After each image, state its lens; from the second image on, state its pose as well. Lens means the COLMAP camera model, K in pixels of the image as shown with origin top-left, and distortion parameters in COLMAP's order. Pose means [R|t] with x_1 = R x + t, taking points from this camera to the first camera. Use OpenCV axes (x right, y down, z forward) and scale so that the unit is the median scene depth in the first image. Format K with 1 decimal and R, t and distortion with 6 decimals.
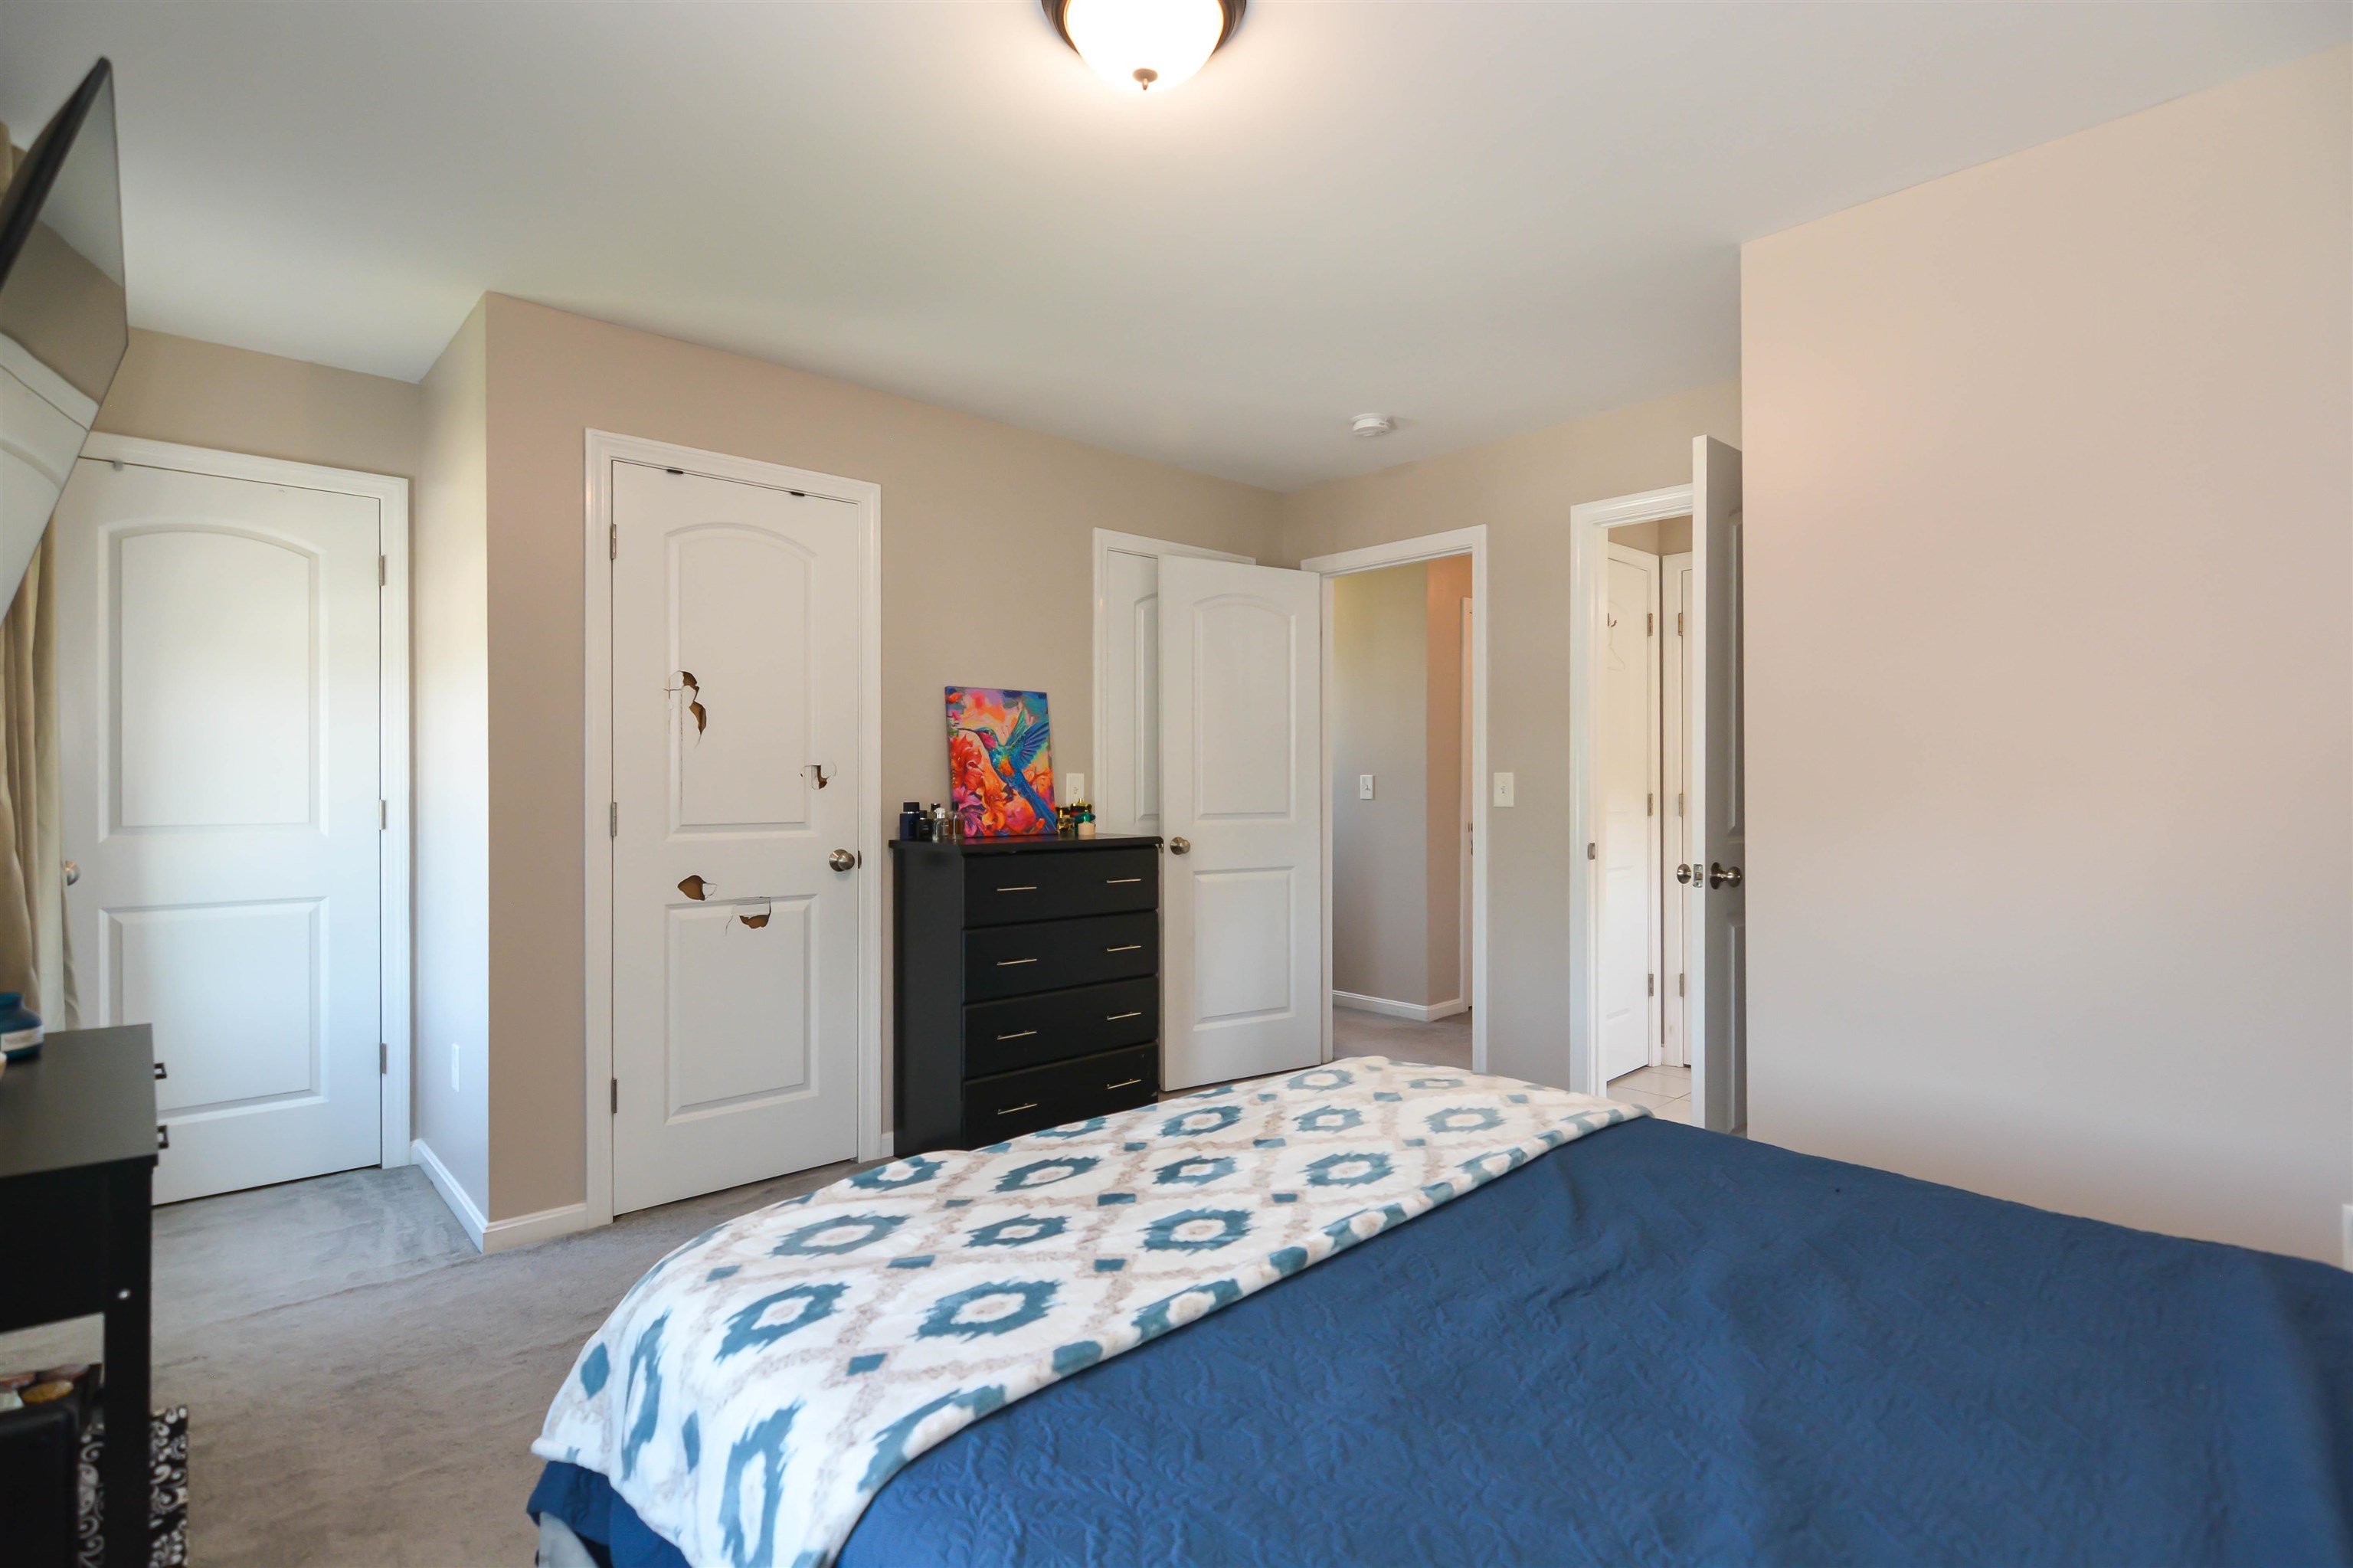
lens RADIAL K [[1139.6, 0, 1182.4], [0, 1139.6, 788.5], [0, 0, 1]] dist [0.002818, -0.008649]
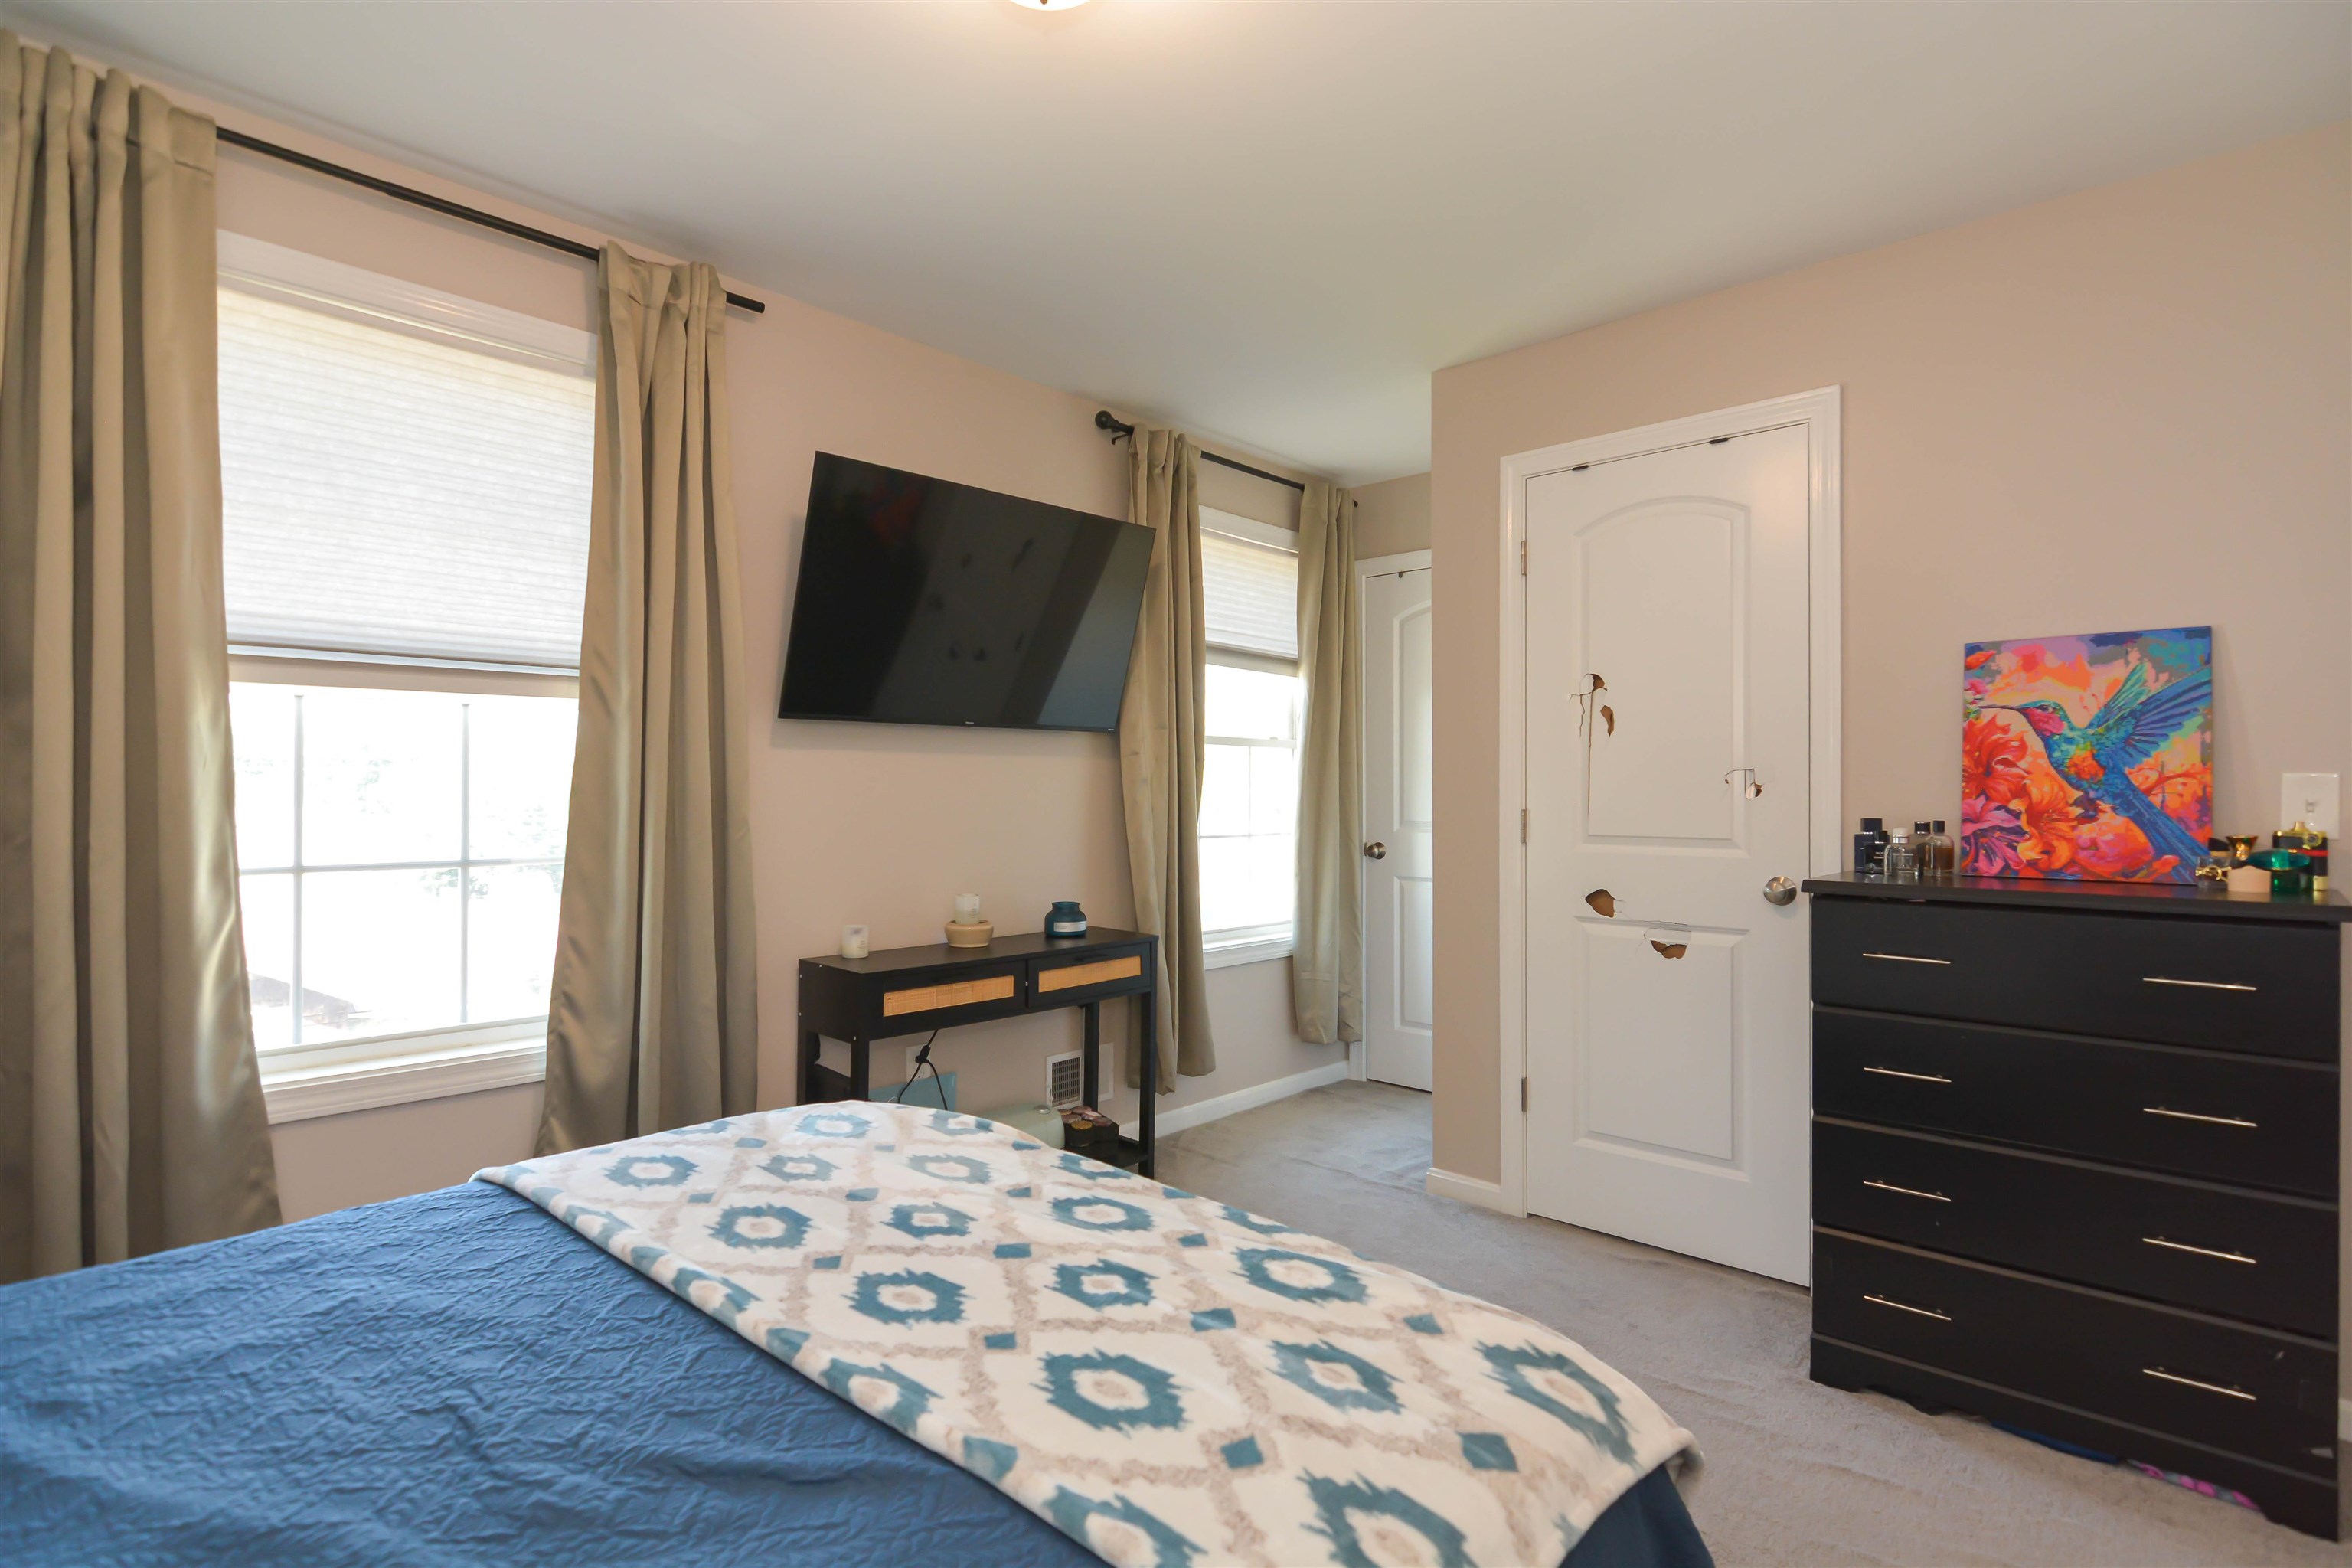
lens RADIAL K [[1130.8, 0, 1185.4], [0, 1130.8, 787.1], [0, 0, 1]] dist [0.002765, -0.007911]
pose [[0.075142, -0.005083, -0.997160, 0.466594], [-0.007100, 0.999959, -0.005632, -0.000363], [0.997148, 0.007503, 0.075103, 0.575102]]
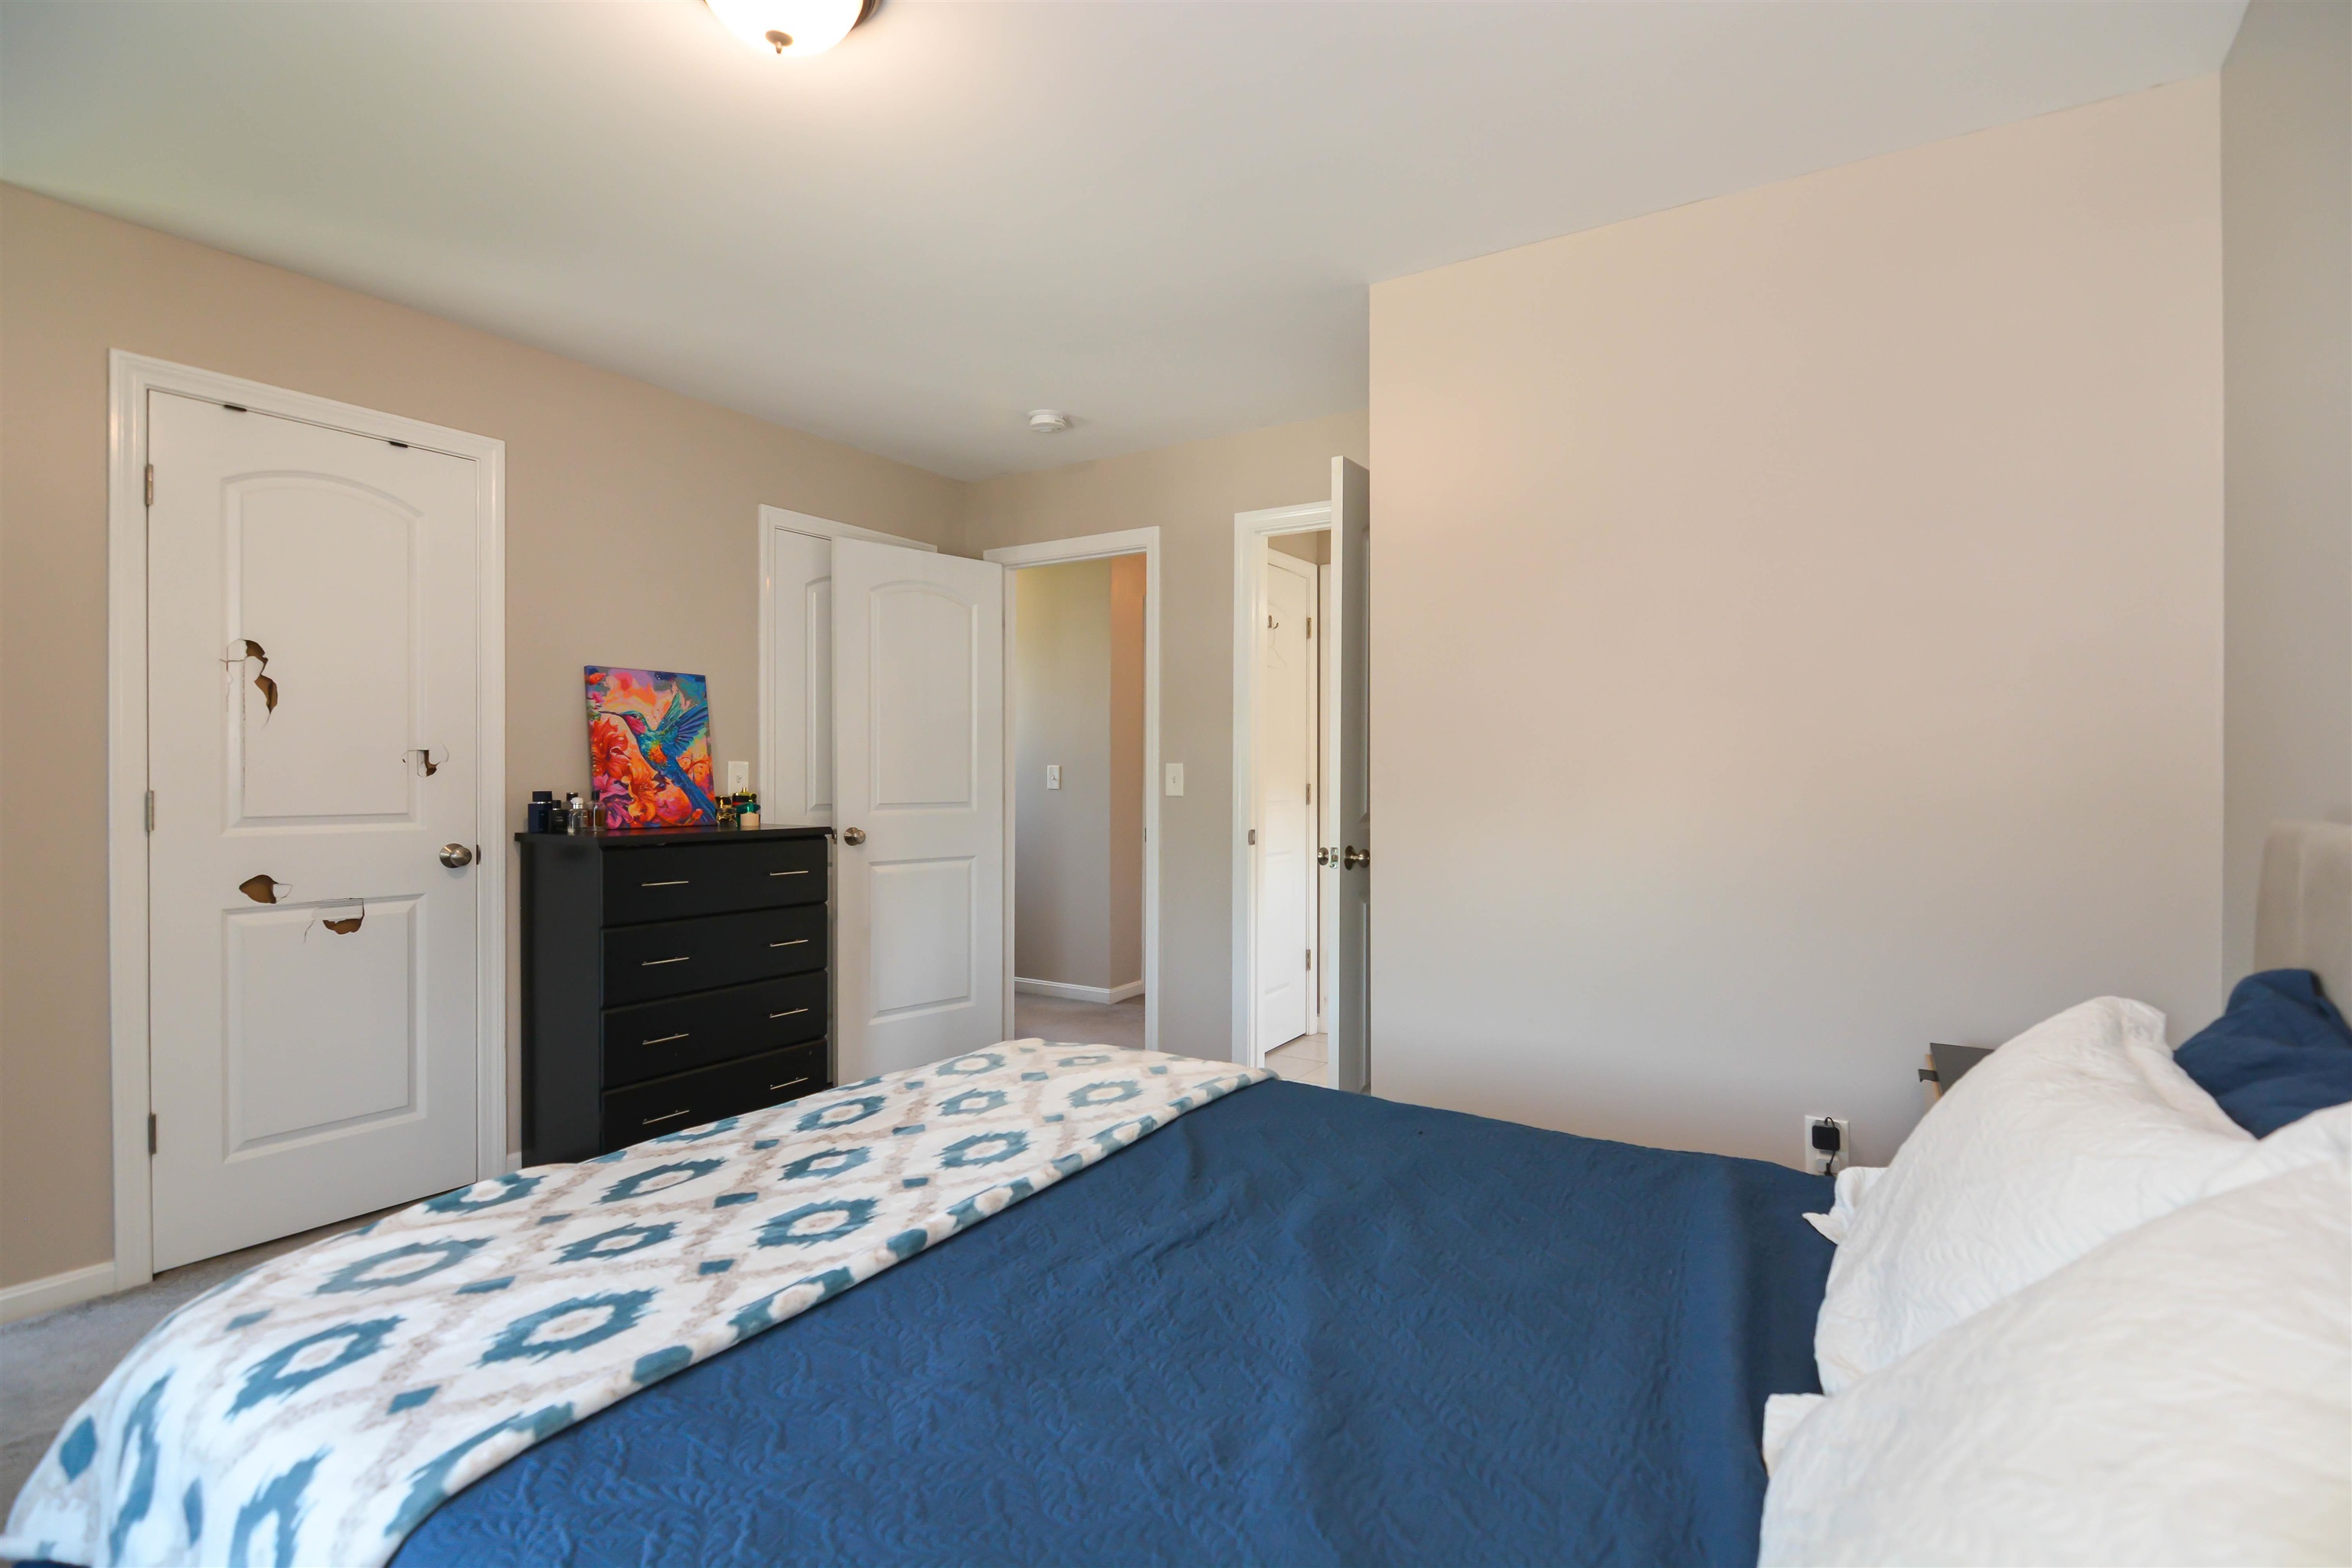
lens RADIAL K [[1130.8, 0, 1185.4], [0, 1130.8, 787.1], [0, 0, 1]] dist [0.002765, -0.007911]
pose [[0.967048, 0.000942, 0.254594, 0.033422], [-0.002623, 0.999977, 0.006264, 0.001841], [-0.254582, -0.006725, 0.967028, -0.011686]]
